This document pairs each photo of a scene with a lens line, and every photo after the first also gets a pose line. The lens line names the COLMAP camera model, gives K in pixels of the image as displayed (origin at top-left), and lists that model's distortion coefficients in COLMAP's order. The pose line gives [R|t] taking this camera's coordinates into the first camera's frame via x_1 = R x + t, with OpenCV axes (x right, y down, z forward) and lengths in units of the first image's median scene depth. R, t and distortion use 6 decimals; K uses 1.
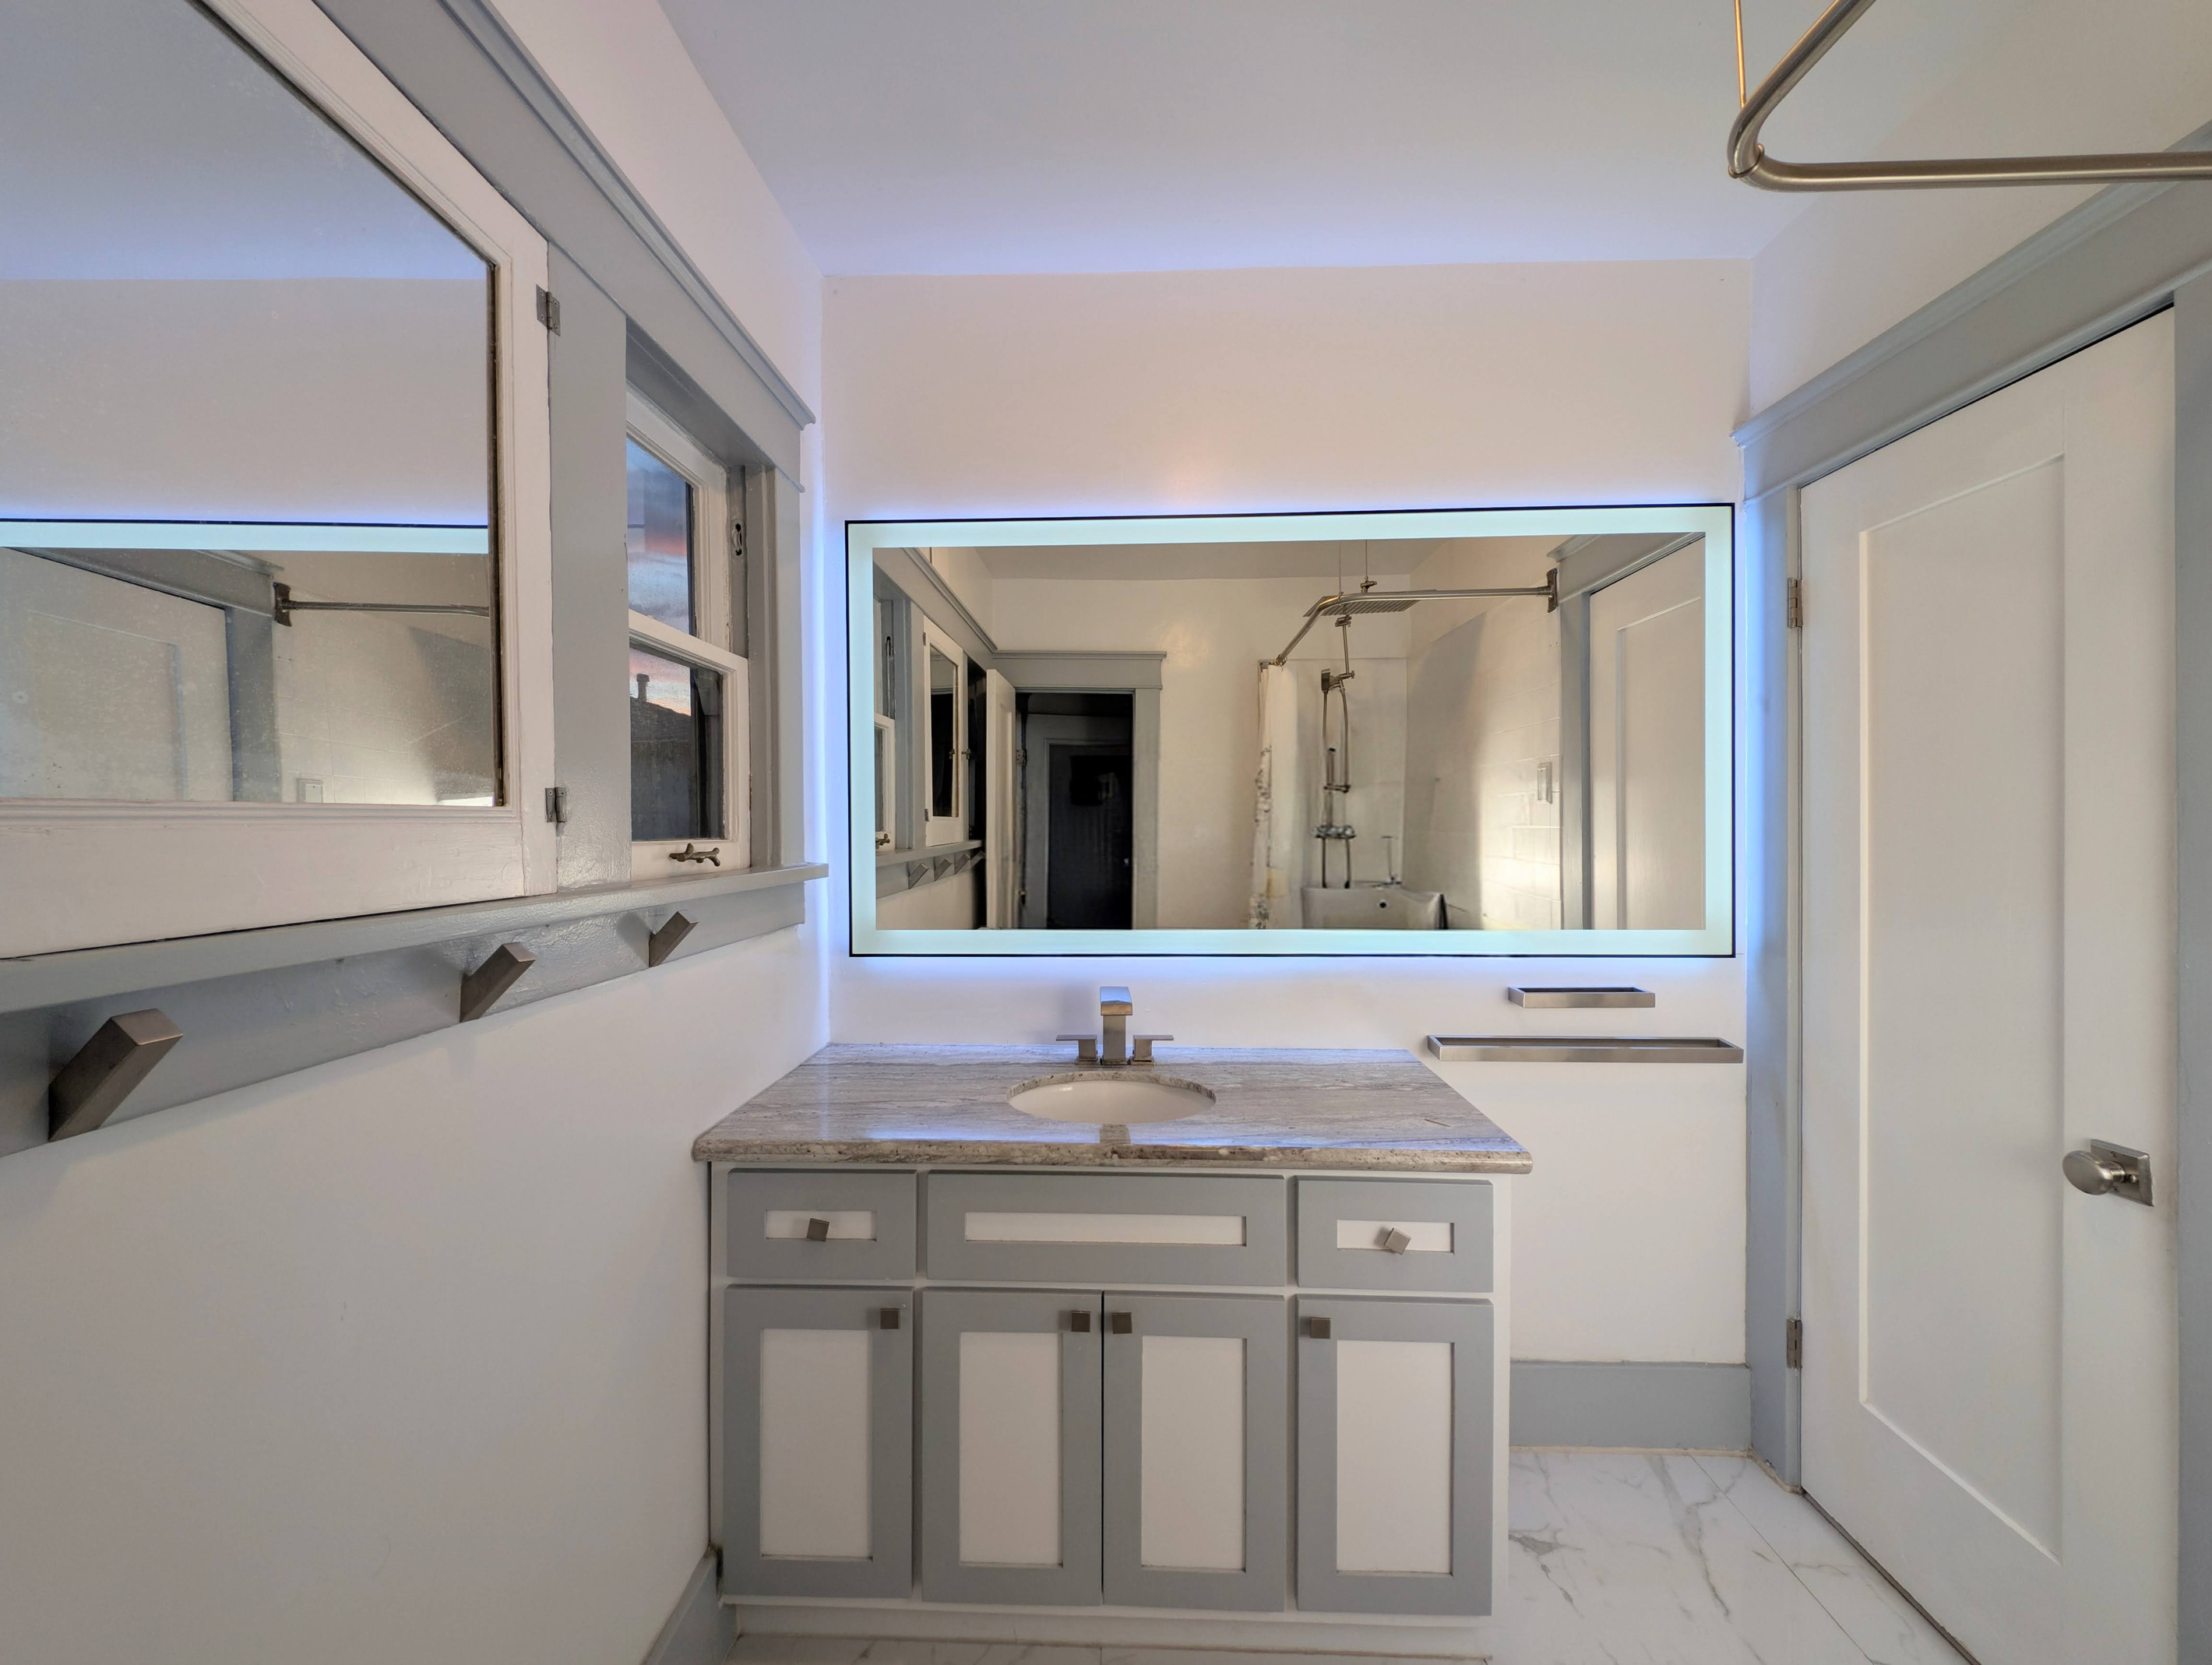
lens RADIAL K [[847.6, 0, 1112.7], [0, 847.6, 831.7], [0, 0, 1]] dist [0.002621, 0.000029]
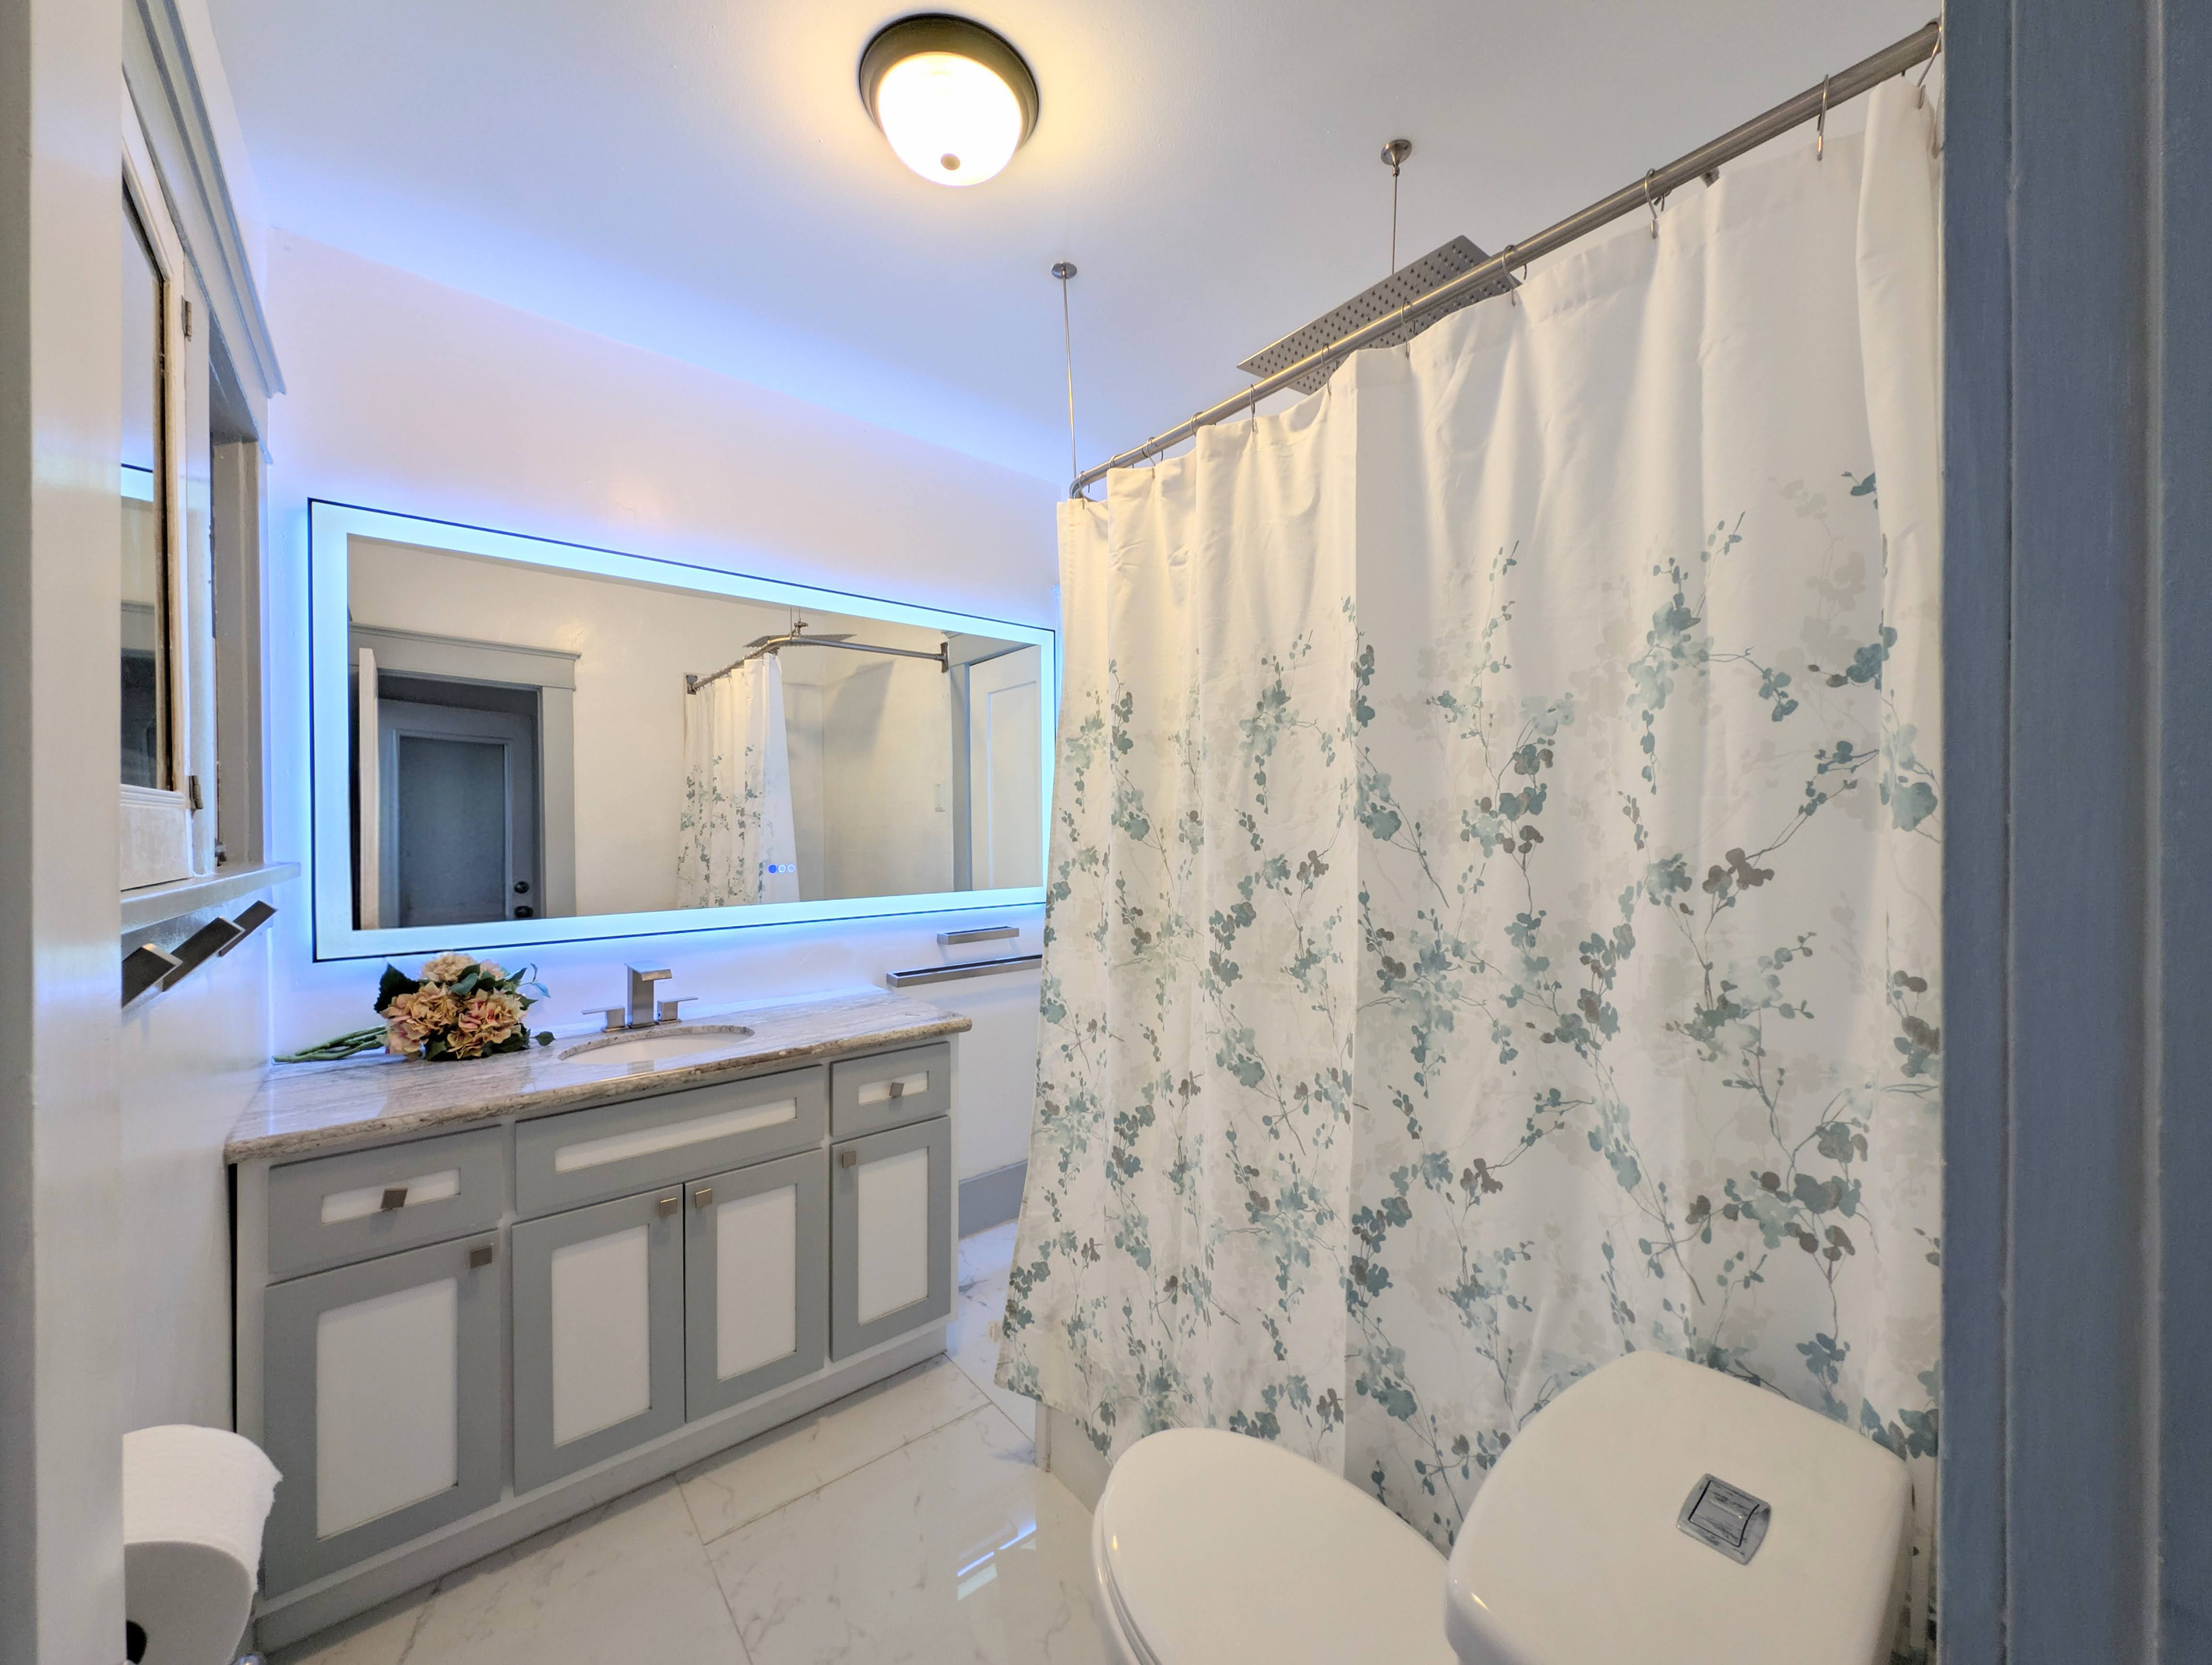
lens RADIAL K [[847.6, 0, 1106.4], [0, 847.6, 834.2], [0, 0, 1]] dist [0.002621, 0.000029]
pose [[0.744722, -0.004404, 0.667360, -0.382565], [0.008510, 0.999960, -0.002898, 0.021388], [-0.667320, 0.007837, 0.744730, -0.381524]]
